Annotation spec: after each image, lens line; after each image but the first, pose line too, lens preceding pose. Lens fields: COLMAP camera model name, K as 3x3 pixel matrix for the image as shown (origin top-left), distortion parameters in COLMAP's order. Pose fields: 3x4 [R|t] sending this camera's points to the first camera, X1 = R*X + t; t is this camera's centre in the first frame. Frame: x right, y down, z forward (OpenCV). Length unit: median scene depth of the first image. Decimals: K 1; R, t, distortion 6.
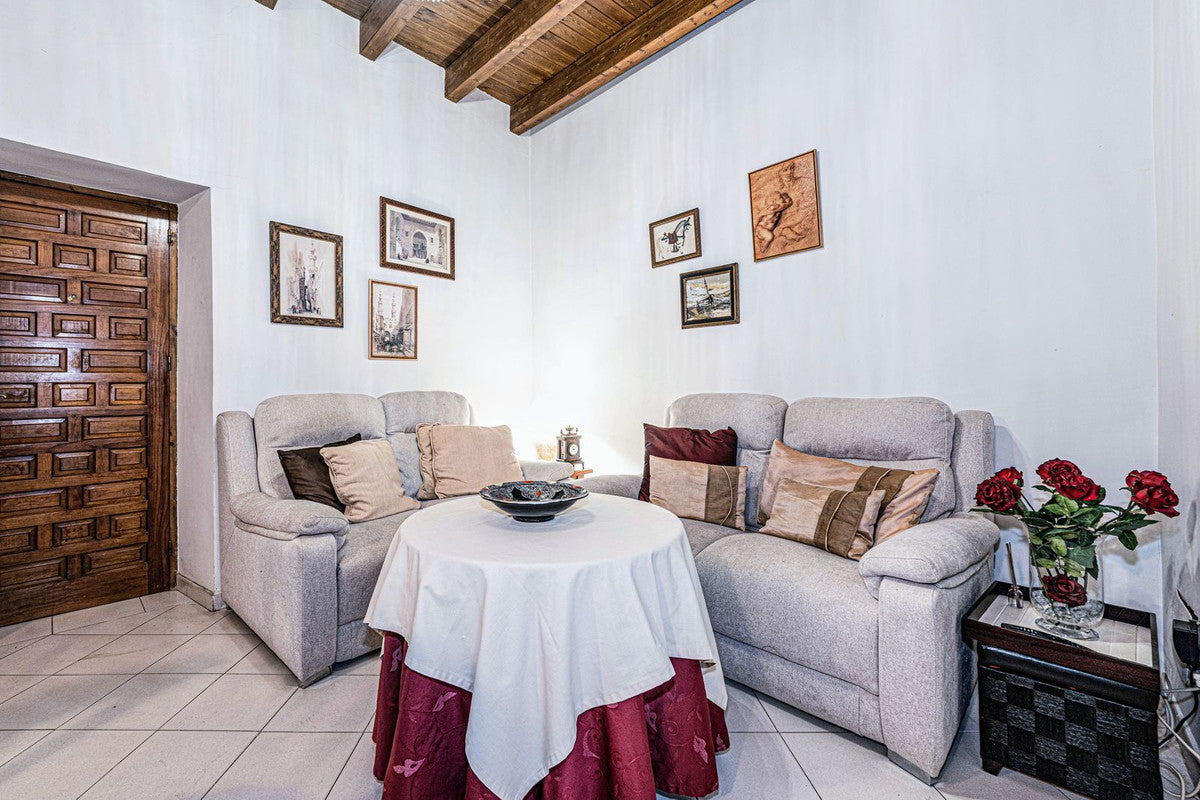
lens RADIAL K [[496.3, 0, 596.3], [0, 496.3, 382.6], [0, 0, 1]] dist [0.000170, -0.000202]
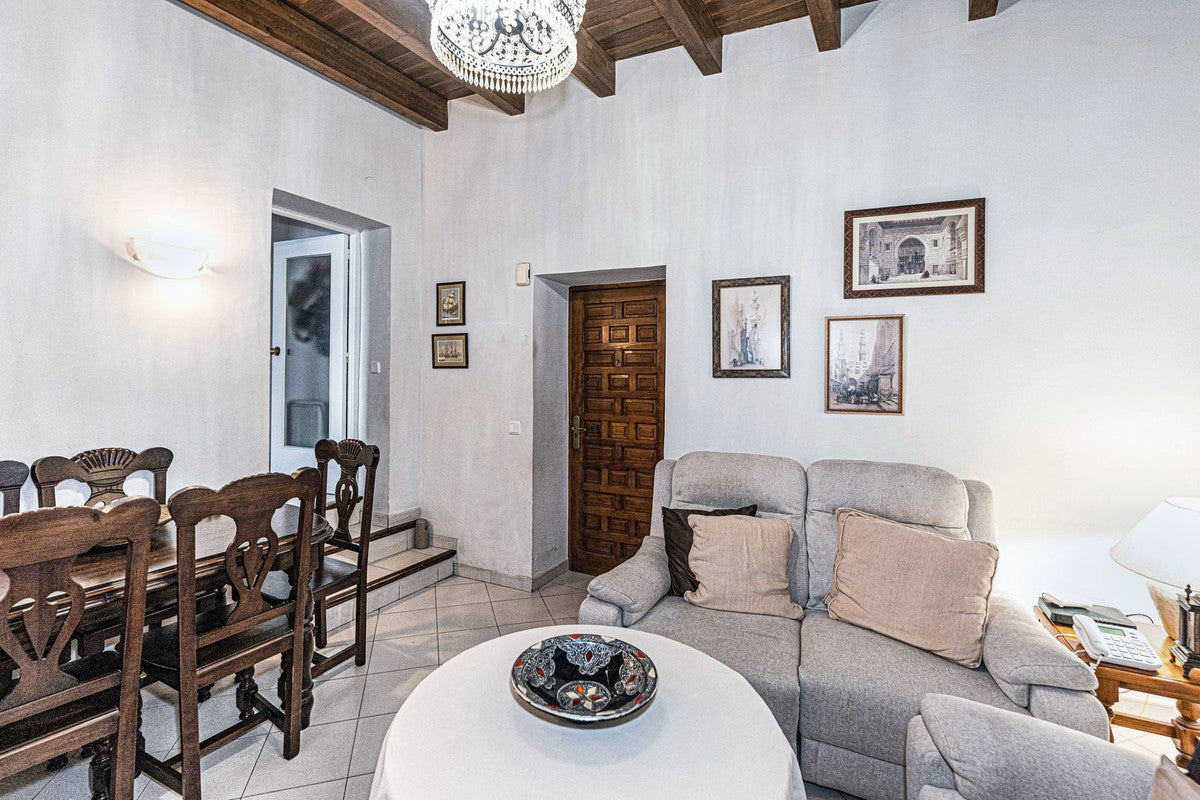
lens RADIAL K [[540.1, 0, 604.2], [0, 540.1, 382.0], [0, 0, 1]] dist [0.001568, -0.005272]
pose [[0.272402, 0.031529, -0.961667, 0.330452], [-0.025840, 0.999342, 0.025445, -0.119375], [0.961836, 0.017918, 0.273038, 0.419002]]
